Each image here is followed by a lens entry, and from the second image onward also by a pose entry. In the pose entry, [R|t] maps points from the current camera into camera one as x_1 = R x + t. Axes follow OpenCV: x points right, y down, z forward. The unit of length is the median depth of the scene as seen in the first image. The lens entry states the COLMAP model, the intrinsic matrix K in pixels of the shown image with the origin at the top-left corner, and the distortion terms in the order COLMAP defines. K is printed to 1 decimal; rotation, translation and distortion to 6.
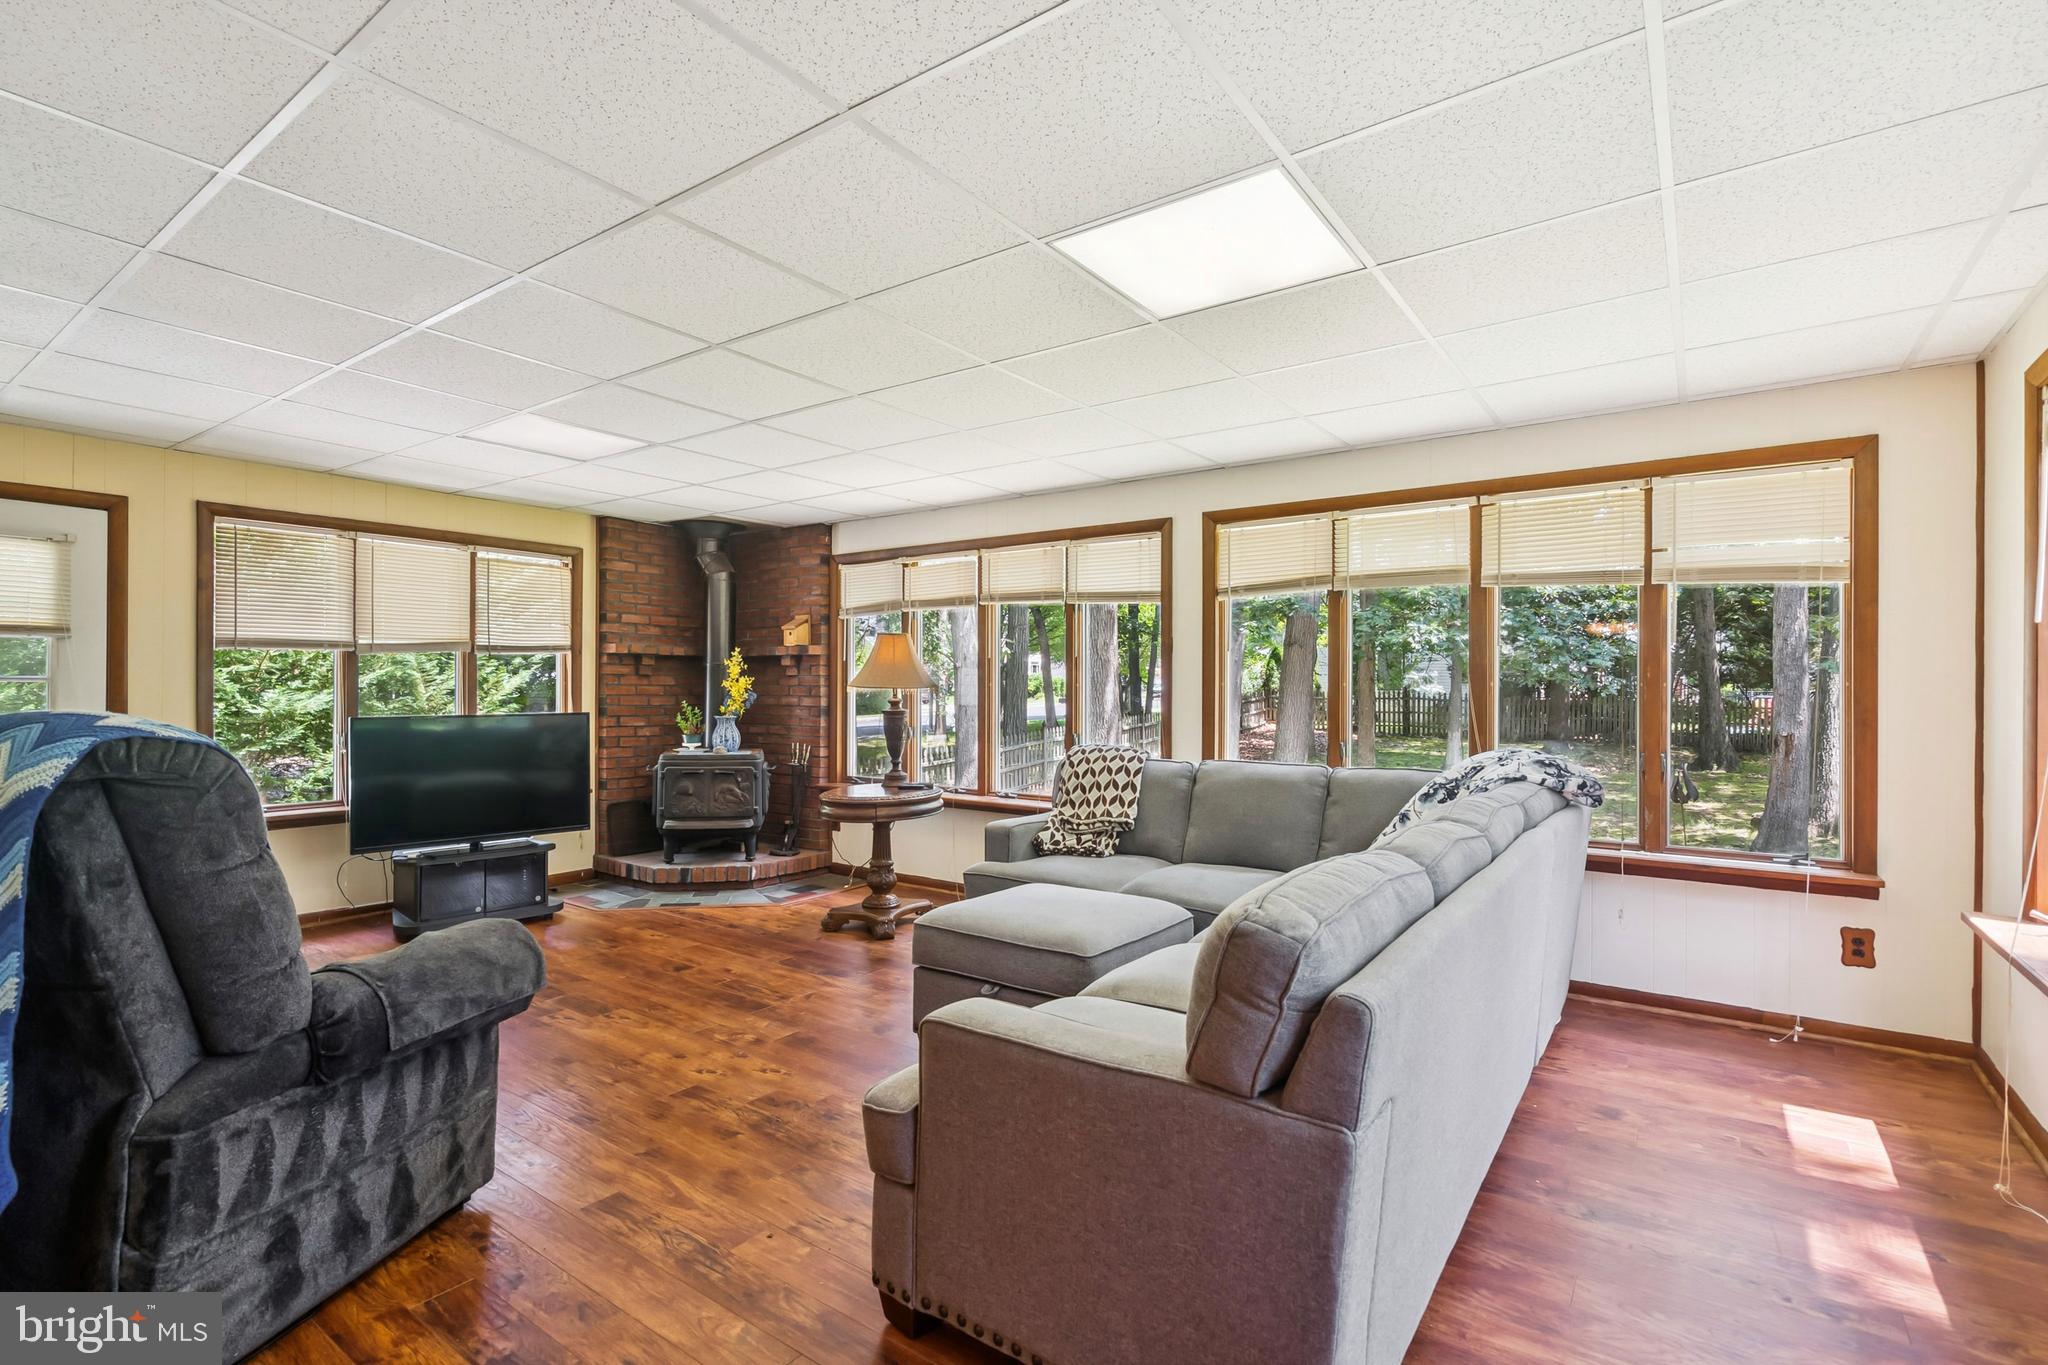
lens RADIAL K [[942.8, 0, 1024.0], [0, 942.8, 682.5], [0, 0, 1]] dist [-0.000334, -0.000179]
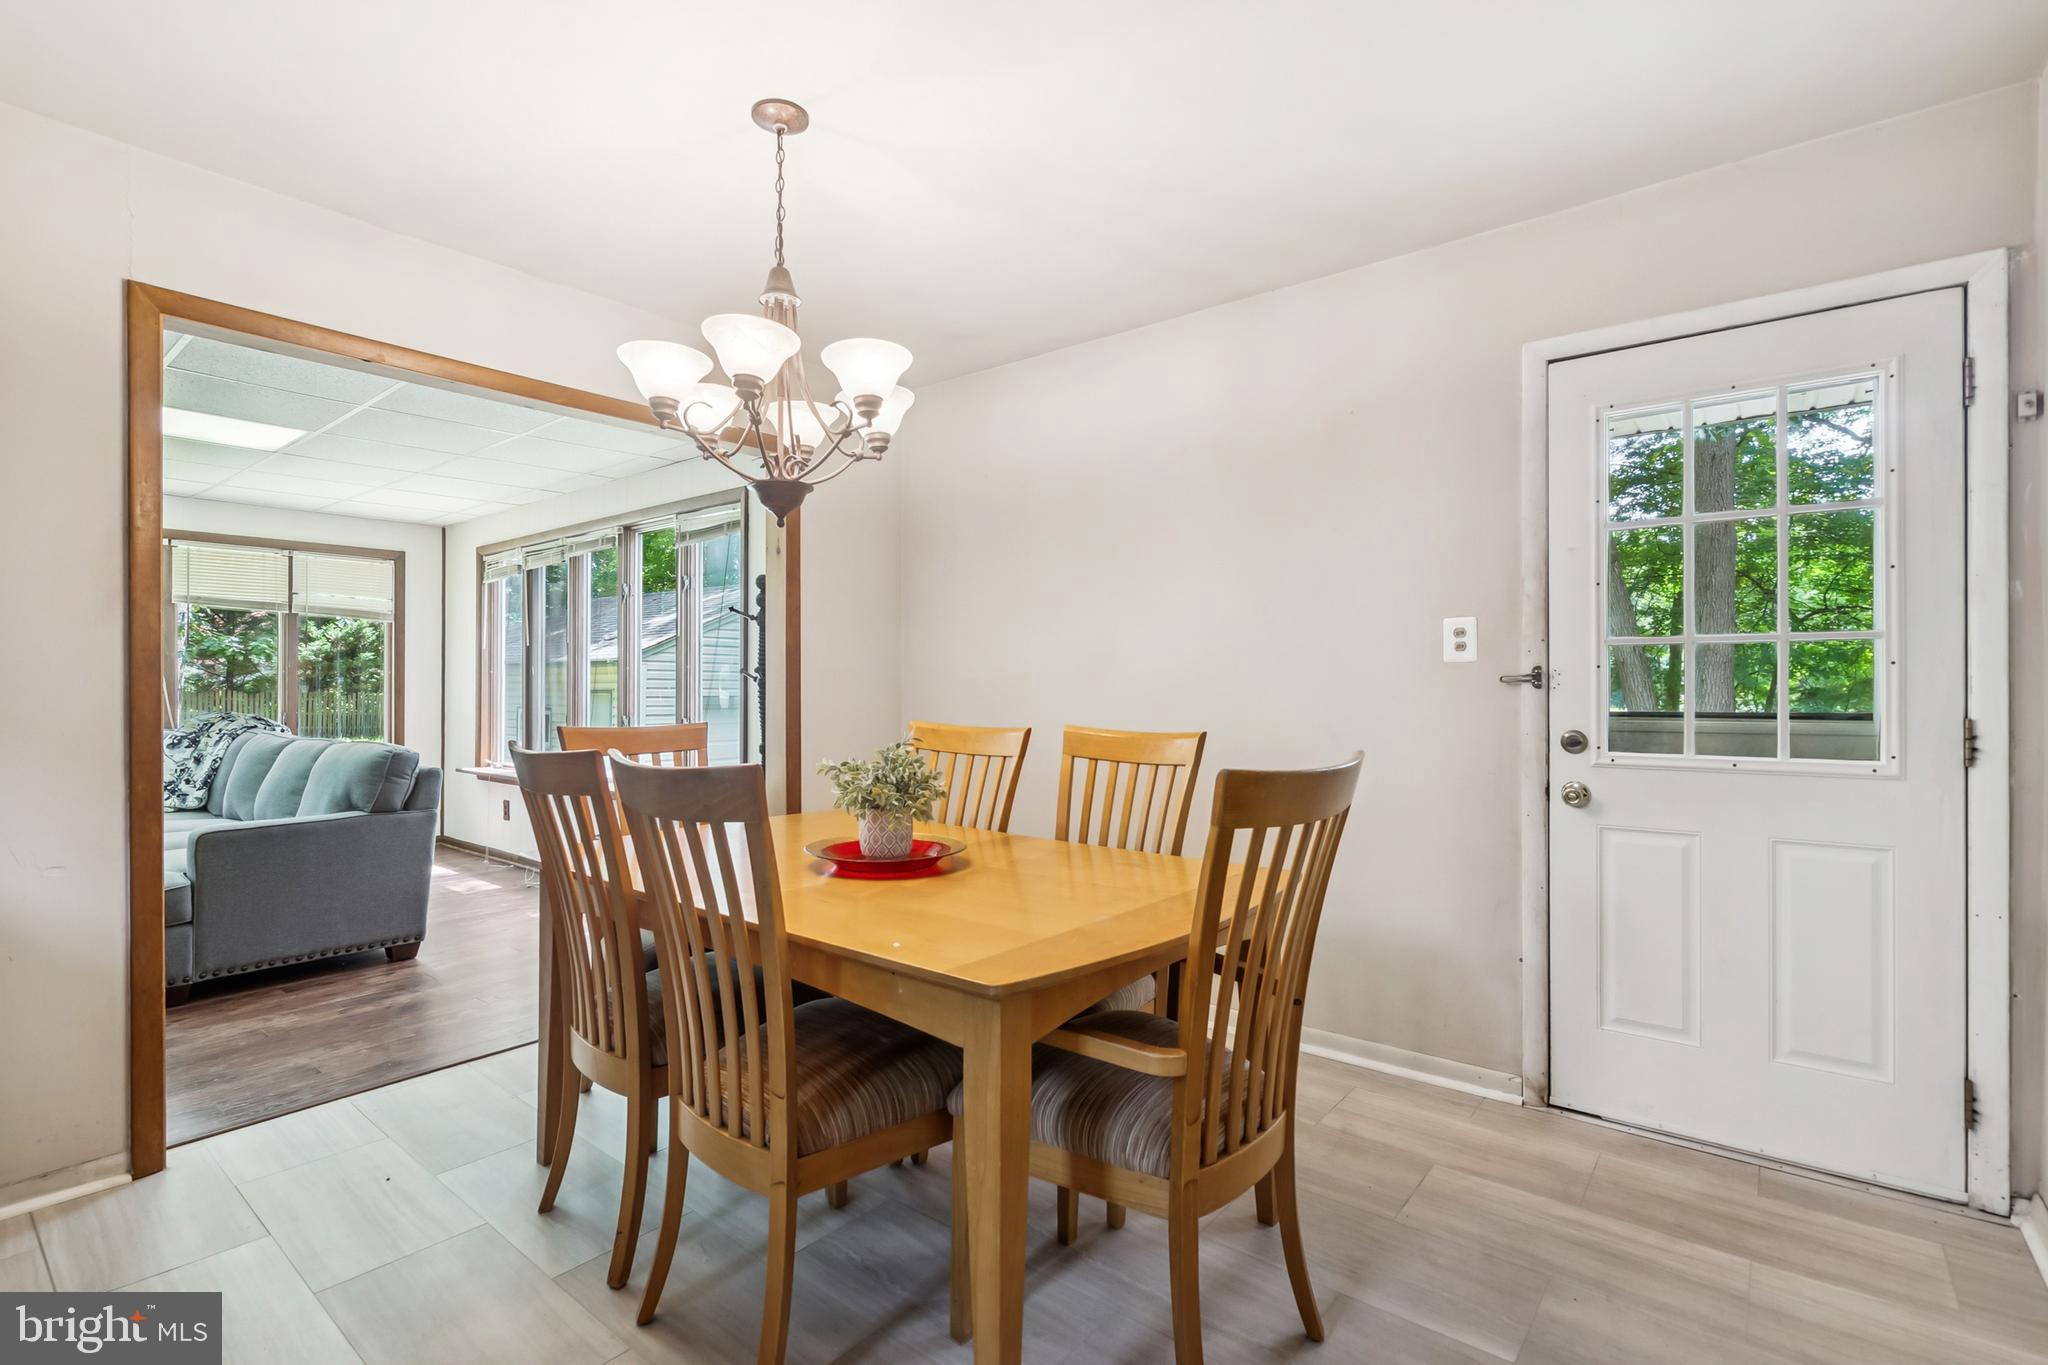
lens RADIAL K [[942.8, 0, 1024.0], [0, 942.8, 682.5], [0, 0, 1]] dist [-0.000334, -0.000179]
pose [[0.044544, 0.000026, 0.999007, -0.809865], [-0.008726, 0.999962, 0.000363, 0.007545], [-0.998969, -0.008734, 0.044542, -0.330577]]
